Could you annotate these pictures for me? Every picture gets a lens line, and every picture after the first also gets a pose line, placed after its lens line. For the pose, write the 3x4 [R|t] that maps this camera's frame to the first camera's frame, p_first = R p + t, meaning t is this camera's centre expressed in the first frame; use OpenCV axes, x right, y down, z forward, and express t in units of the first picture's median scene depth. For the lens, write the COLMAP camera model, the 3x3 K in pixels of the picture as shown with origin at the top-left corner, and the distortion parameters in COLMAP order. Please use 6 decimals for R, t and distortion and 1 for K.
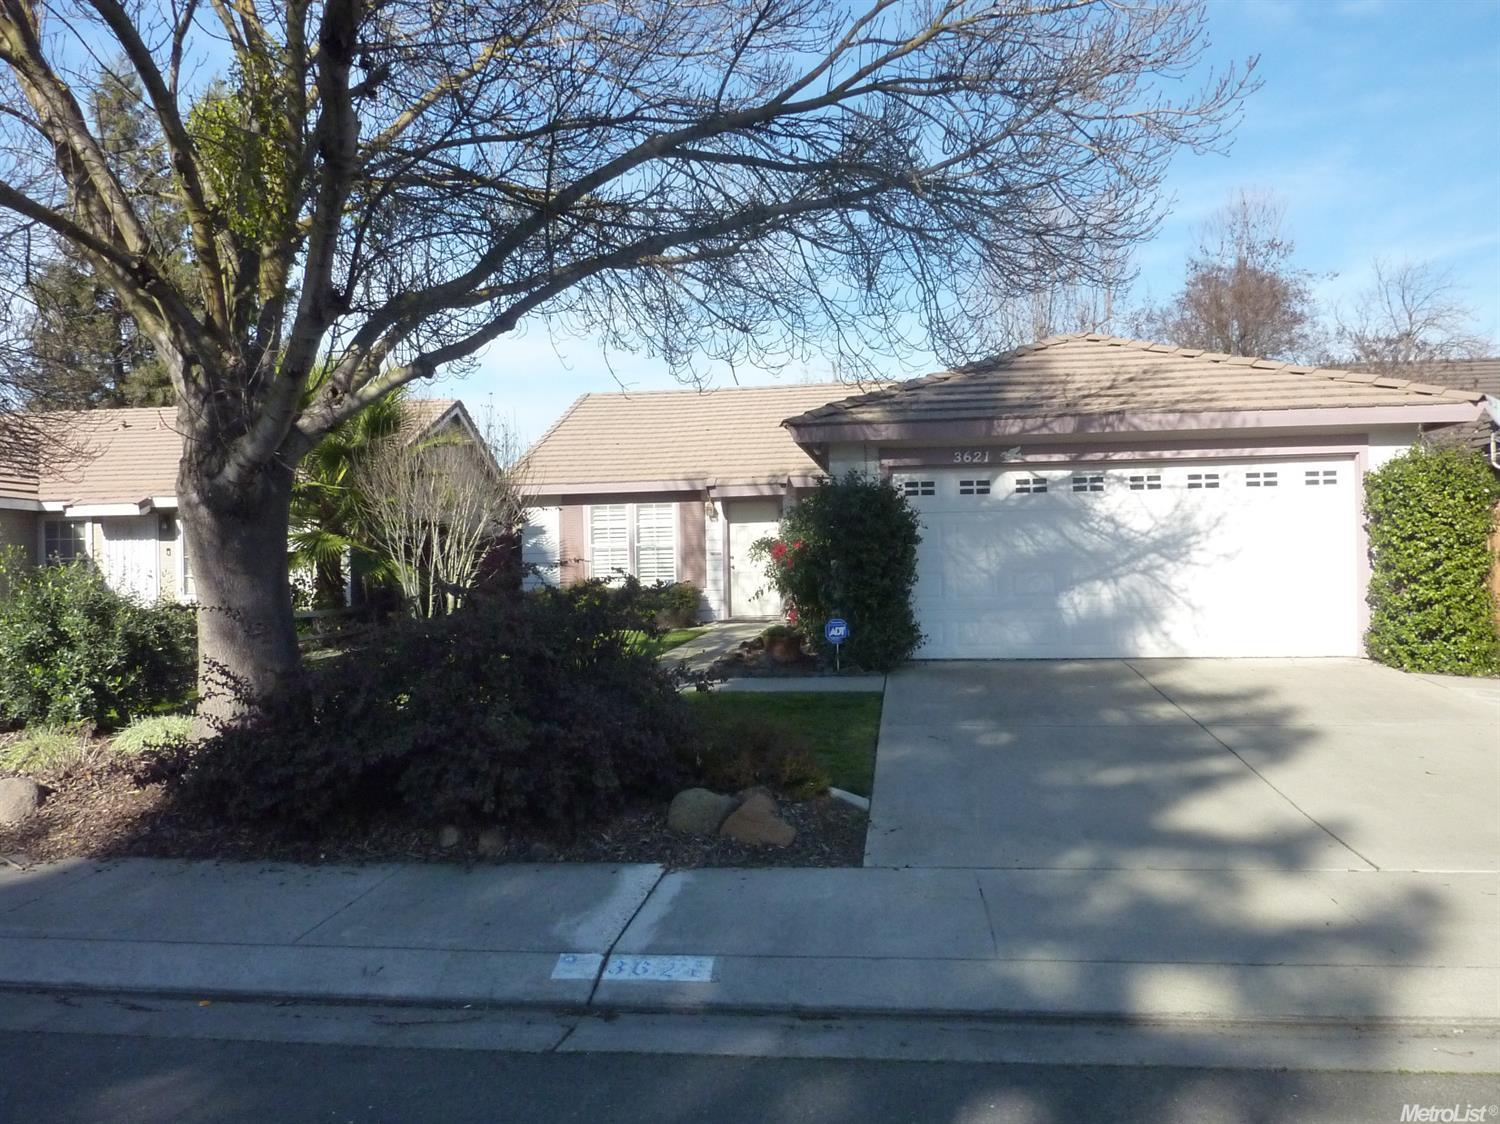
lens RADIAL K [[1124.4, 0, 750.0], [0, 1124.4, 562.0], [0, 0, 1]] dist [-0.001760, -0.003236]
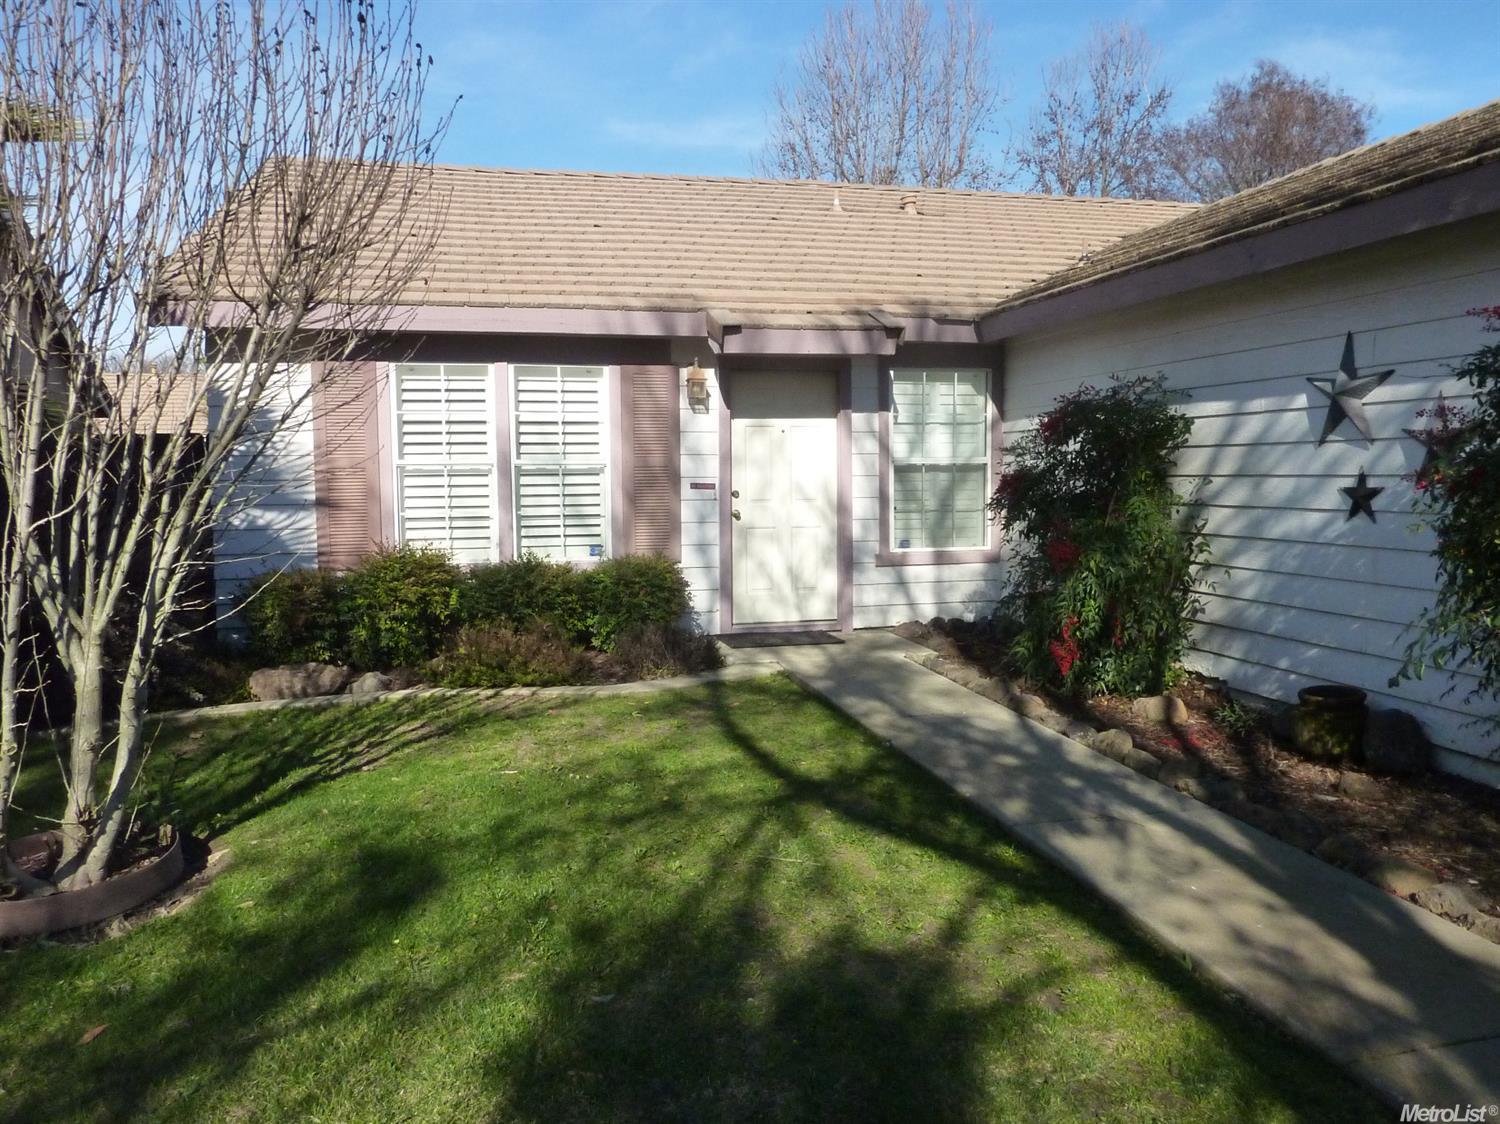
lens RADIAL K [[1124.4, 0, 750.0], [0, 1124.4, 562.0], [0, 0, 1]] dist [-0.001760, -0.003236]
pose [[0.948020, -0.013830, 0.317911, -0.154779], [-0.013526, 0.996401, 0.083679, -0.014542], [-0.317924, -0.083629, 0.944421, 0.568923]]
